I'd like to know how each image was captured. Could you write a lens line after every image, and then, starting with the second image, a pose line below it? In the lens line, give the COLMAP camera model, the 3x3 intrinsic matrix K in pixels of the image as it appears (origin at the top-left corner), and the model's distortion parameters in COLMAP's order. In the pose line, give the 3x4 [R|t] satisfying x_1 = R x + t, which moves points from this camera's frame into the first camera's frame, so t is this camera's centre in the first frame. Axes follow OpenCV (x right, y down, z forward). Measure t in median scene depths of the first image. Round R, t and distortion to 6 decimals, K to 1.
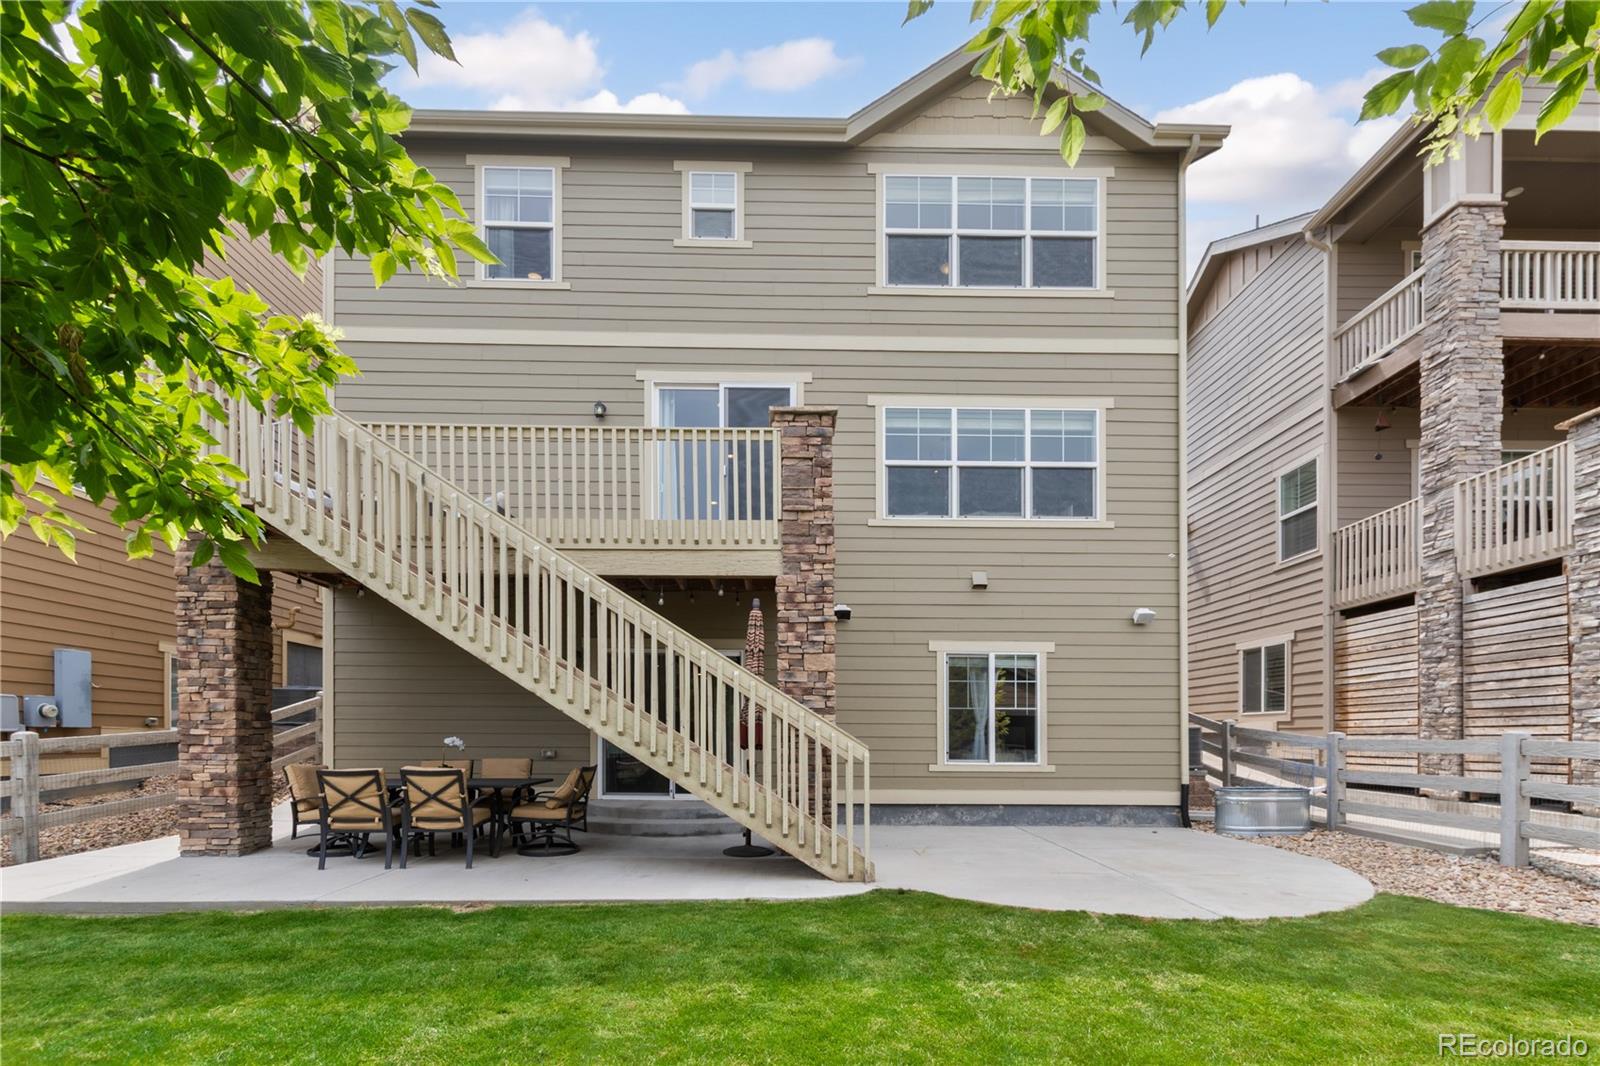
lens RADIAL K [[701.4, 0, 831.8], [0, 701.4, 743.3], [0, 0, 1]] dist [0.004519, -0.003686]
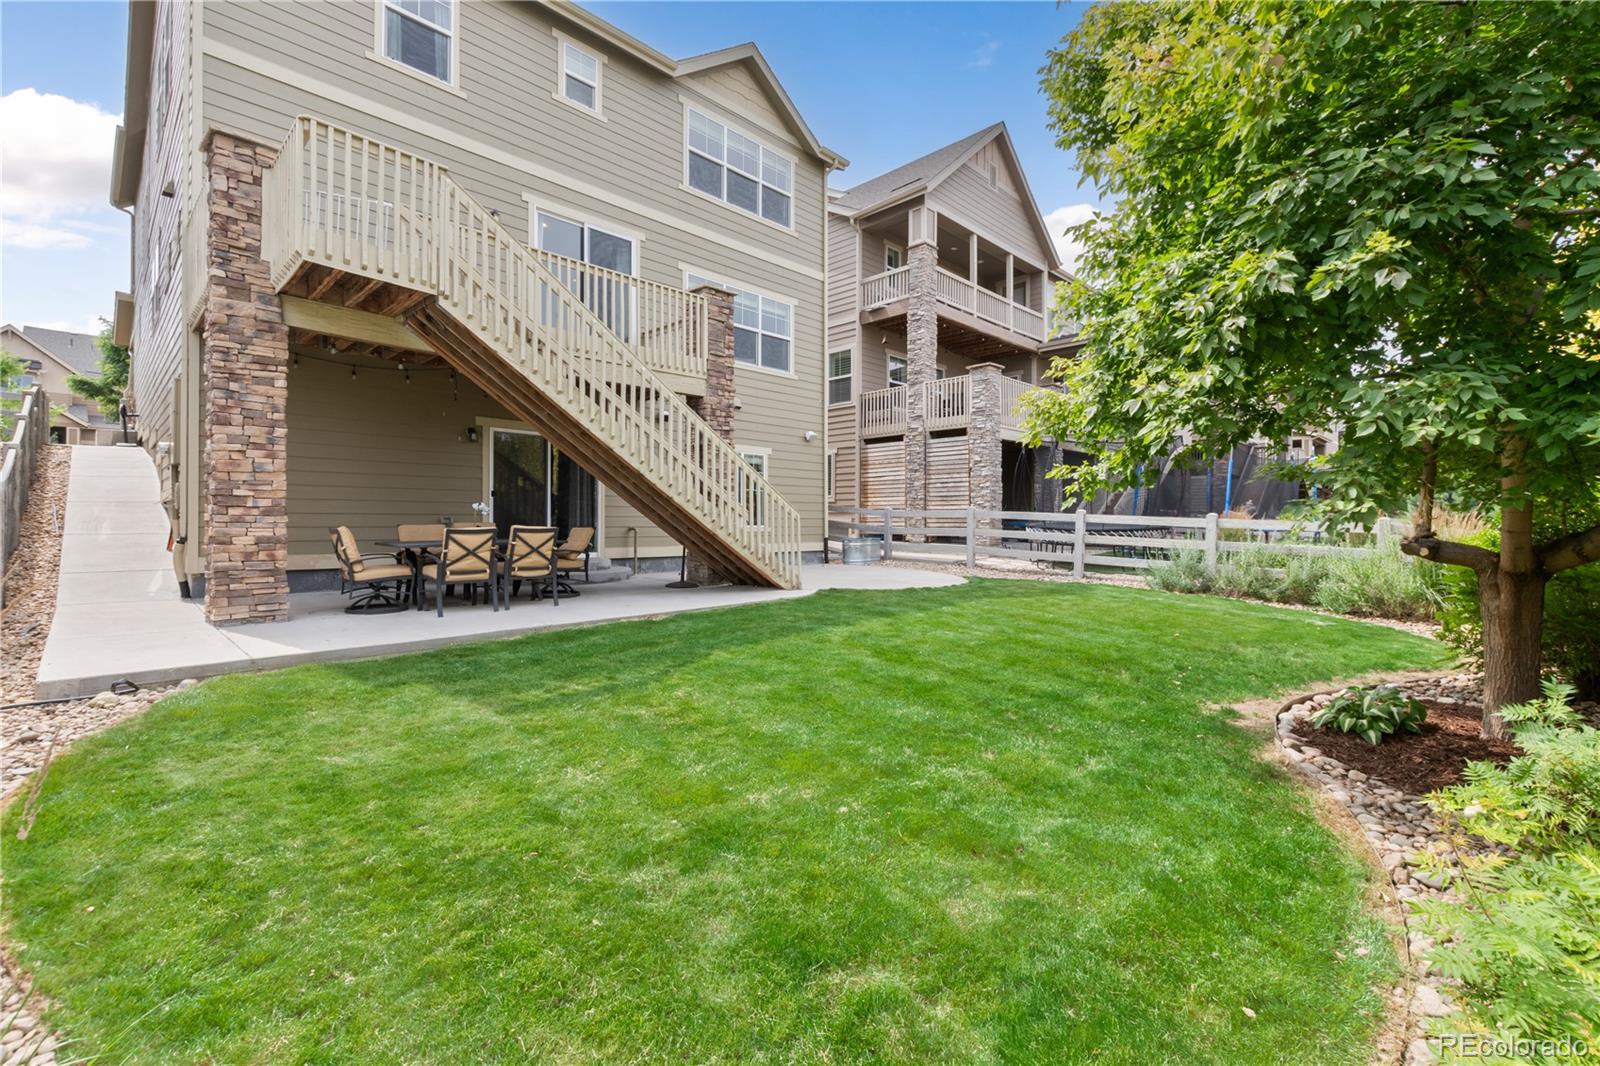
lens RADIAL K [[701.4, 0, 791.1], [0, 701.4, 523.9], [0, 0, 1]] dist [0.004519, -0.003686]
pose [[0.708873, -0.006283, 0.705308, -0.761425], [0.005835, 0.999978, 0.003043, 0.019783], [-0.705312, 0.001959, 0.708894, -0.136181]]
